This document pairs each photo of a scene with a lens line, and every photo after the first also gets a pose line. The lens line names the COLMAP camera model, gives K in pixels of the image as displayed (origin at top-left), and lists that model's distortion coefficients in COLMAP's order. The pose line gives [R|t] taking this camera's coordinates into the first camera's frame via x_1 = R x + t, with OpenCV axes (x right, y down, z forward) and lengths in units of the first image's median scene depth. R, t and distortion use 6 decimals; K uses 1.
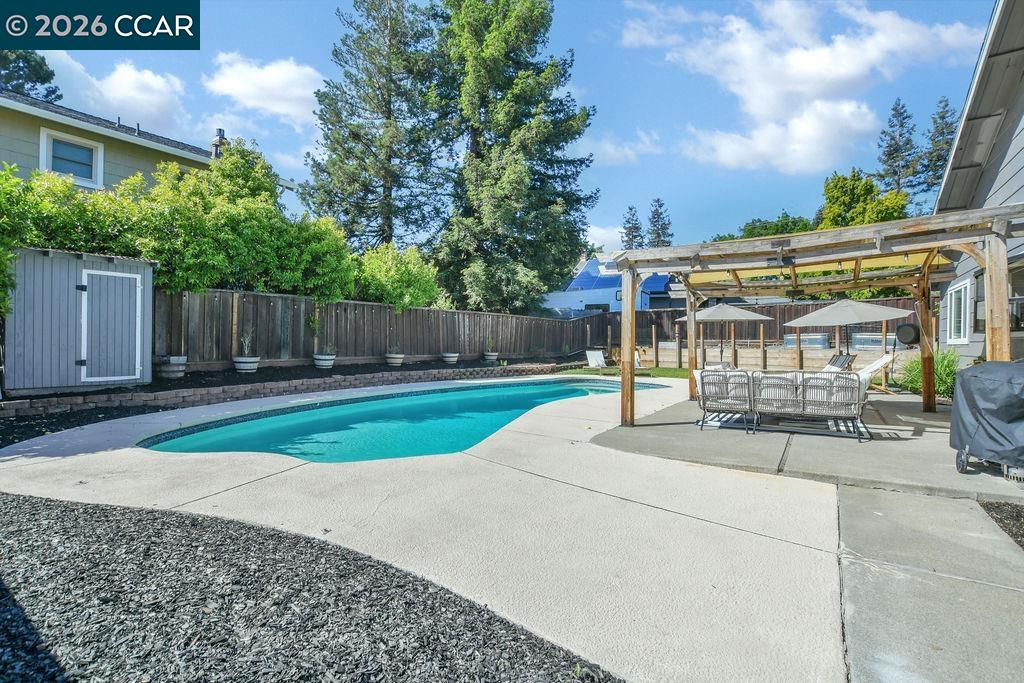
lens RADIAL K [[481.8, 0, 495.5], [0, 481.8, 348.4], [0, 0, 1]] dist [-0.034166, 0.006603]
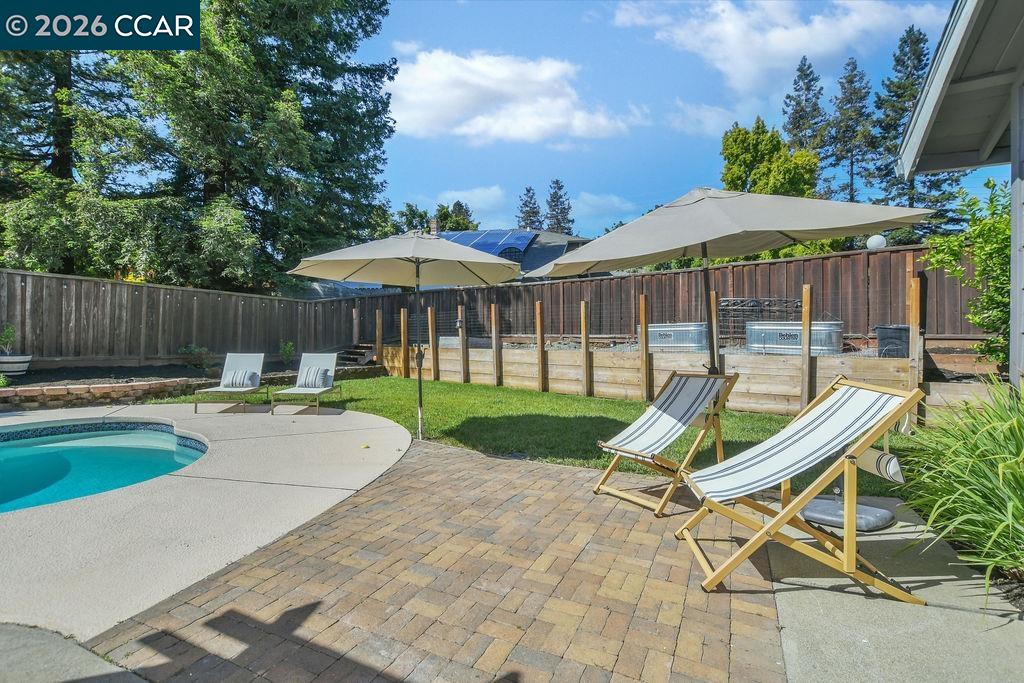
lens RADIAL K [[481.8, 0, 494.6], [0, 481.8, 342.7], [0, 0, 1]] dist [-0.034166, 0.006603]
pose [[0.989984, 0.003350, 0.141139, 0.375165], [-0.002387, 0.999973, -0.006996, -0.002498], [-0.141159, 0.006590, 0.989965, 0.485070]]
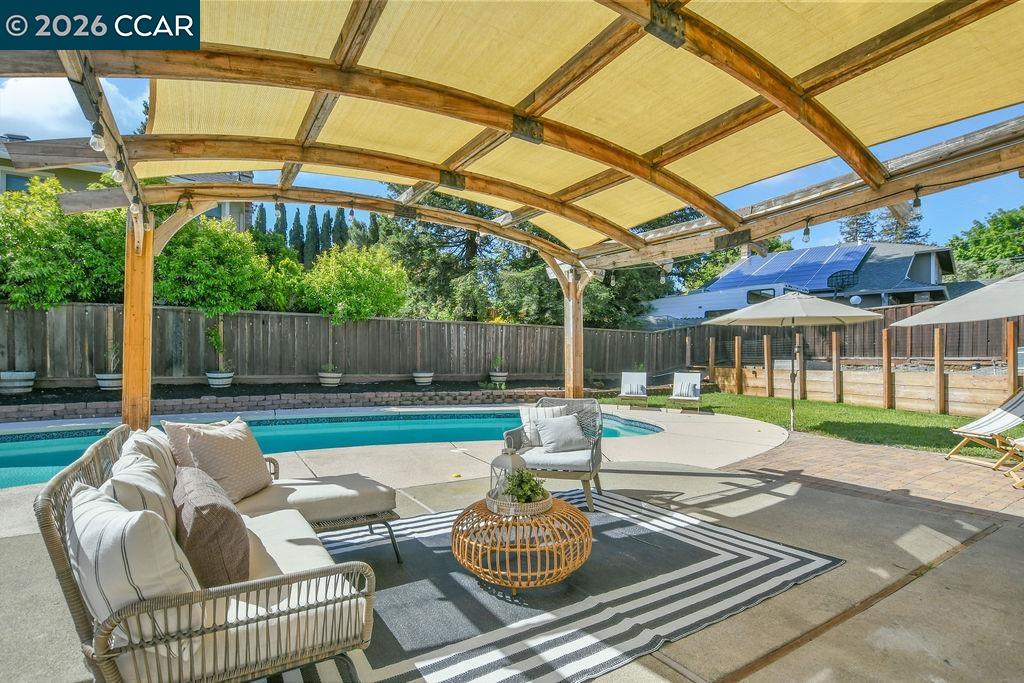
lens RADIAL K [[481.8, 0, 487.1], [0, 481.8, 363.2], [0, 0, 1]] dist [-0.034166, 0.006603]
pose [[0.905156, 0.003509, -0.425064, 0.300524], [-0.007234, 0.999948, -0.007150, -0.001075], [0.425017, 0.009547, 0.905135, 0.263522]]
